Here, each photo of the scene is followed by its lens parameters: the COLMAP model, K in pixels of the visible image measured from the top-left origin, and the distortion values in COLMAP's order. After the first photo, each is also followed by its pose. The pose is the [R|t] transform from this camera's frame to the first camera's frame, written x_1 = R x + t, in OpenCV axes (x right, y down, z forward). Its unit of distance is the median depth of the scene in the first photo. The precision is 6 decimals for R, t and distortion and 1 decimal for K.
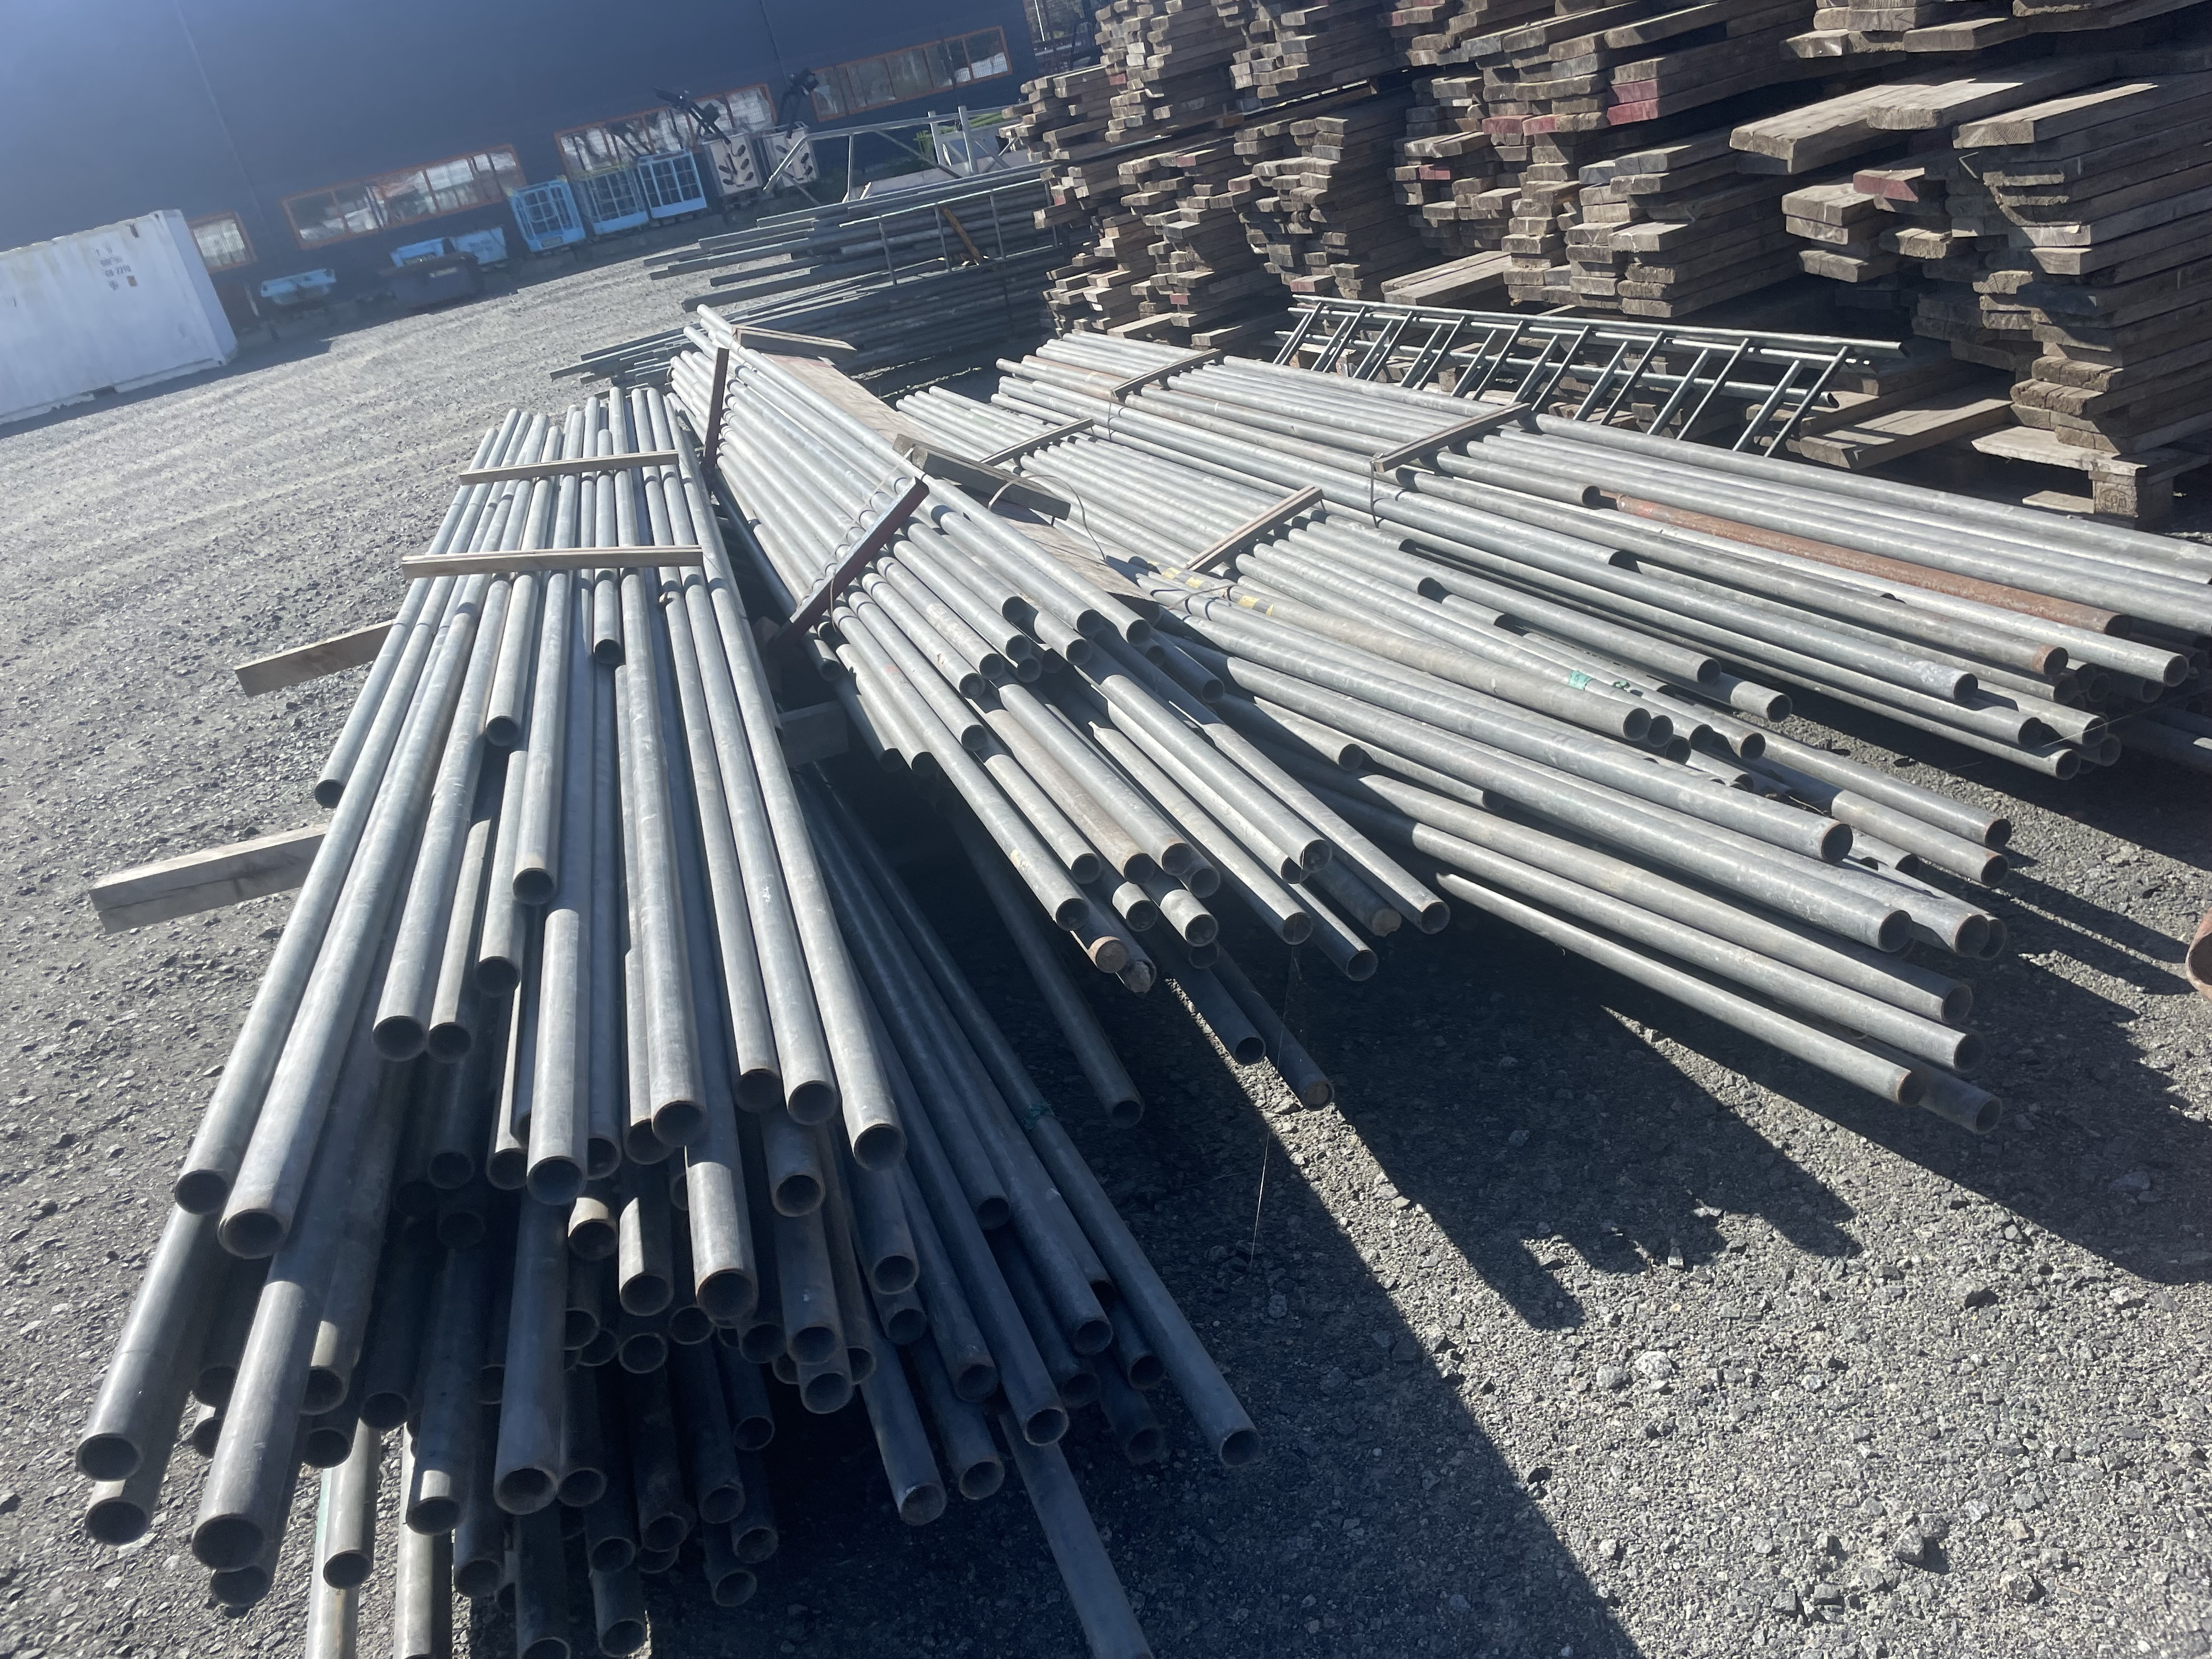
lens RADIAL K [[1698.8, 0, 1111.5], [0, 1698.8, 826.0], [0, 0, 1]] dist [0.081530, -0.099537]
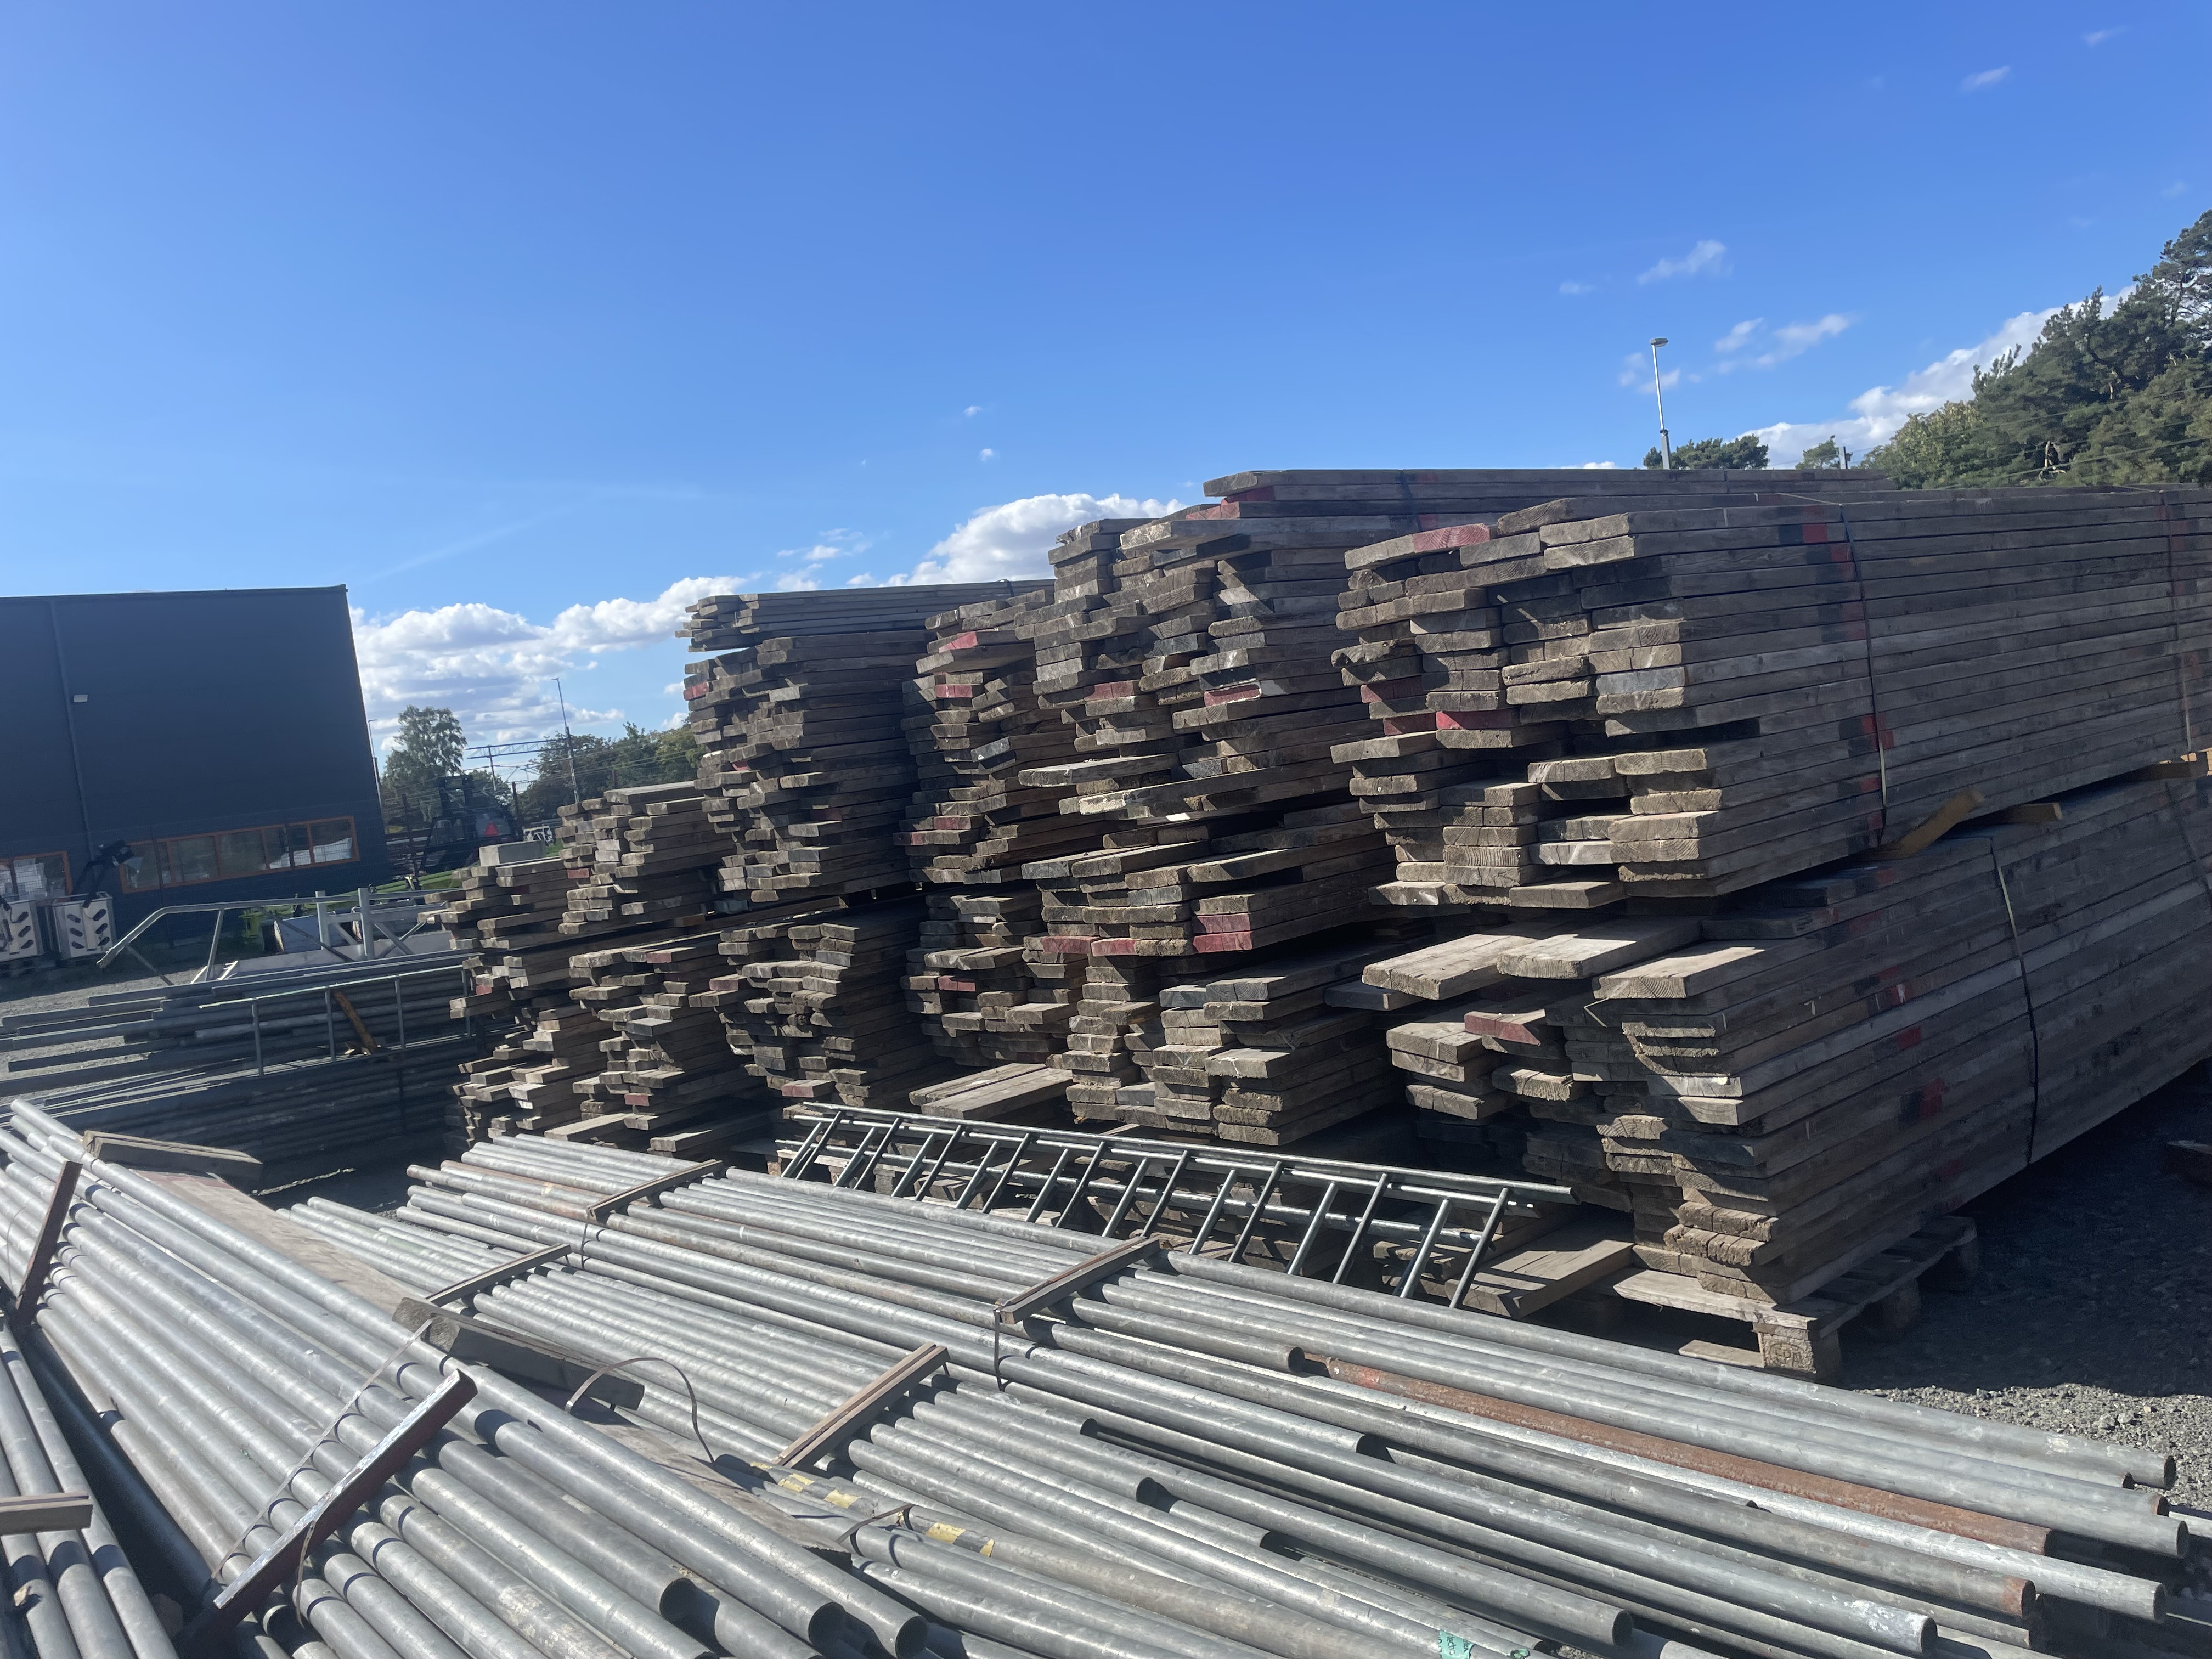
lens RADIAL K [[1698.8, 0, 1117.0], [0, 1698.8, 813.8], [0, 0, 1]] dist [0.081530, -0.099537]
pose [[0.928302, 0.082378, 0.362586, -0.114360], [0.086017, 0.901119, -0.424953, -0.071825], [-0.361740, 0.425673, 0.829425, 0.183013]]
